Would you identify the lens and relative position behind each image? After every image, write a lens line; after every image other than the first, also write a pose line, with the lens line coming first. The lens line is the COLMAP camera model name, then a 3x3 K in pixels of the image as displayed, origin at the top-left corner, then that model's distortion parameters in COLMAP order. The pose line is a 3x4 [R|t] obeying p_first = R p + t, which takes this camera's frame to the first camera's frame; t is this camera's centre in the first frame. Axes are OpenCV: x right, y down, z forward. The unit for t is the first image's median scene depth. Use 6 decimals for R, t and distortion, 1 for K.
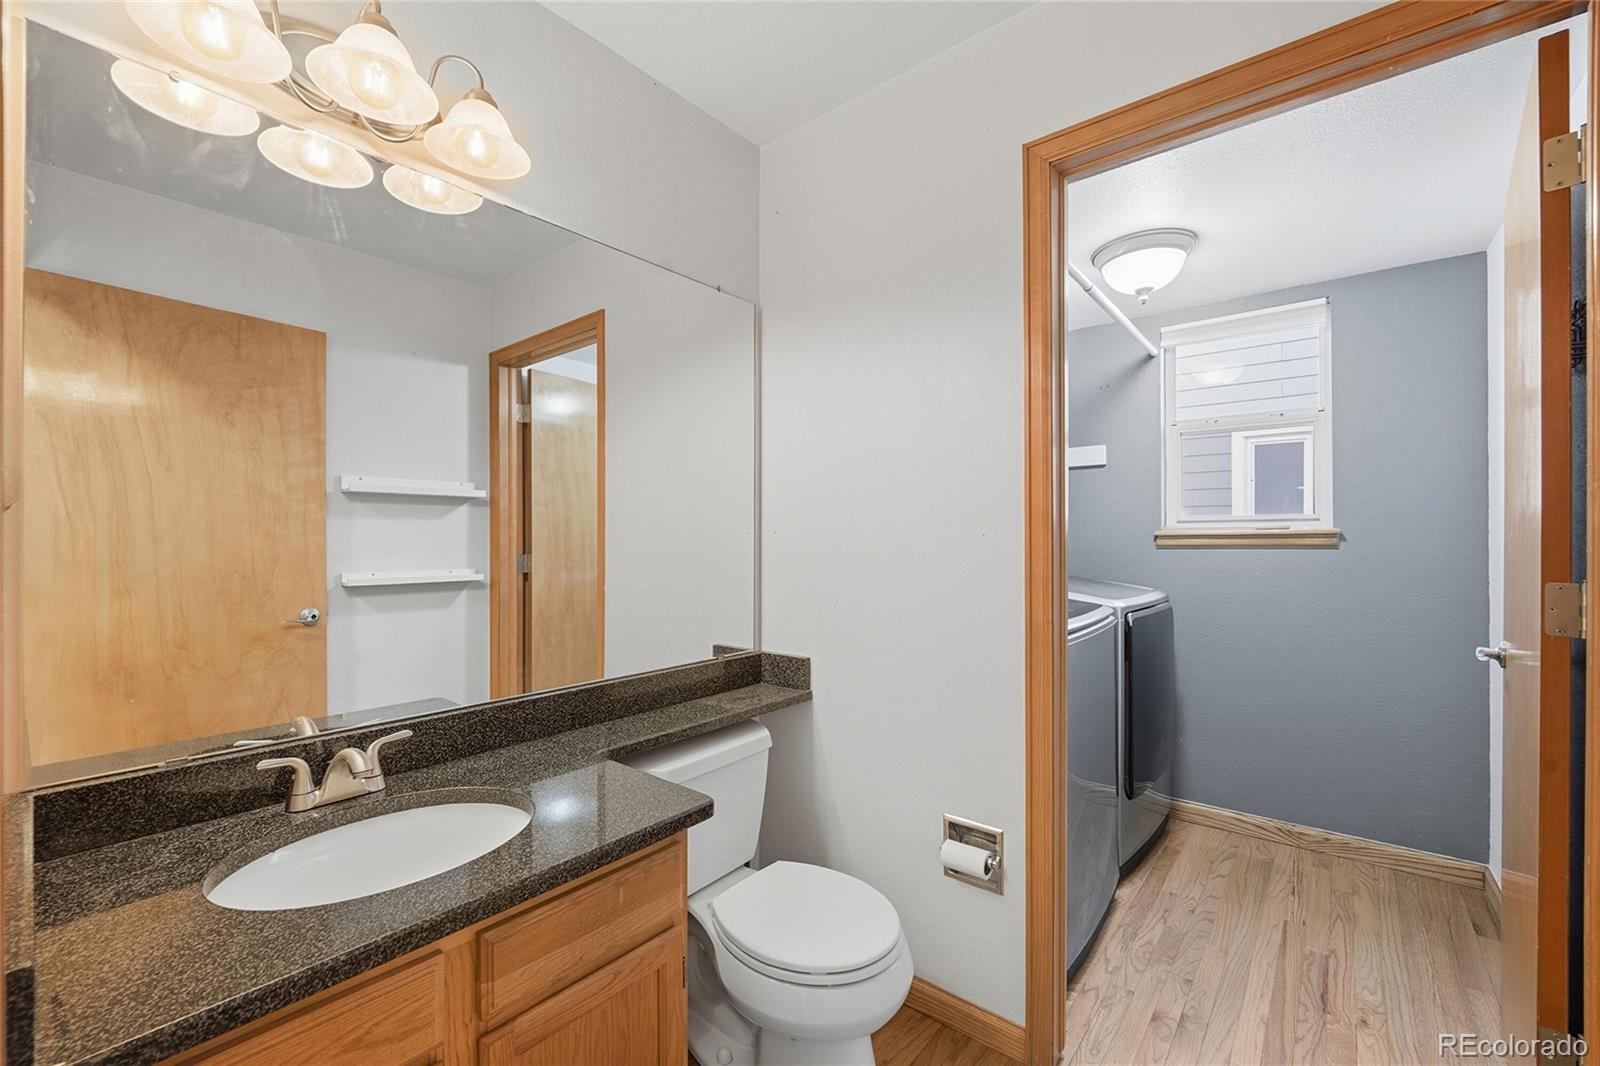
lens RADIAL K [[665.3, 0, 782.6], [0, 665.3, 546.5], [0, 0, 1]] dist [-0.007656, -0.000553]
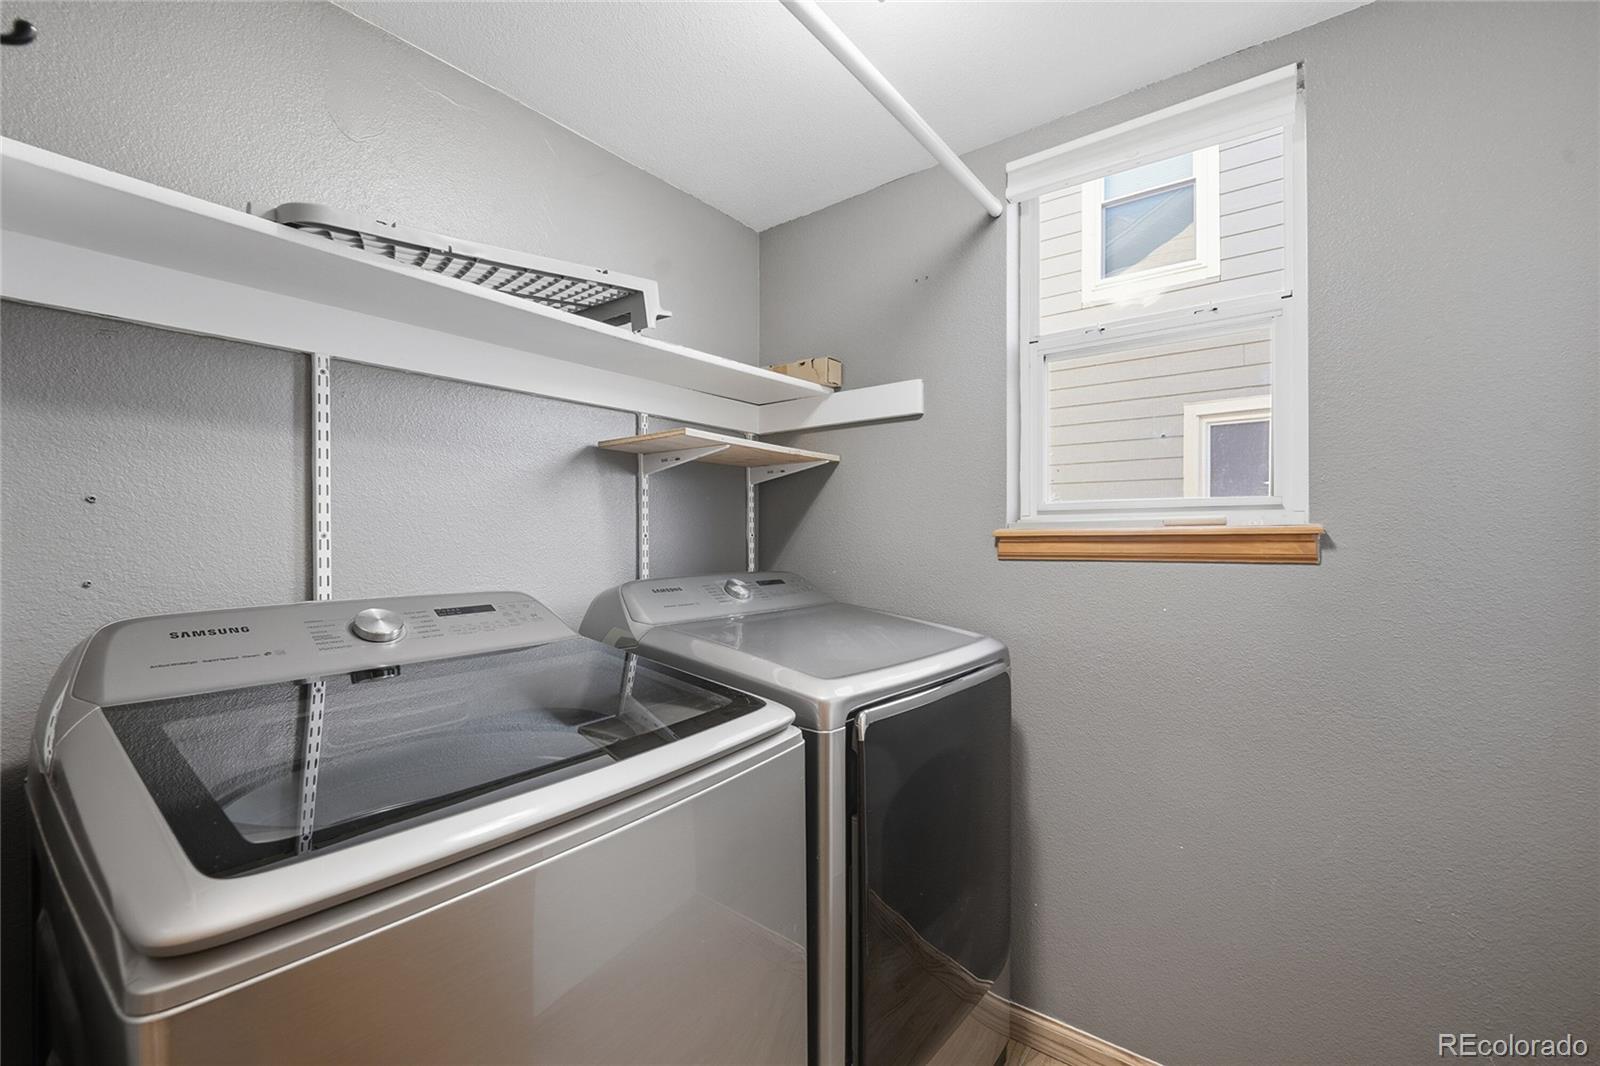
lens RADIAL K [[665.3, 0, 782.6], [0, 665.3, 546.5], [0, 0, 1]] dist [-0.007656, -0.000553]
pose [[0.999580, 0.003356, 0.028782, 0.384233], [-0.003417, 0.999992, 0.002043, -0.008898], [-0.028775, -0.002140, 0.999584, 0.467703]]
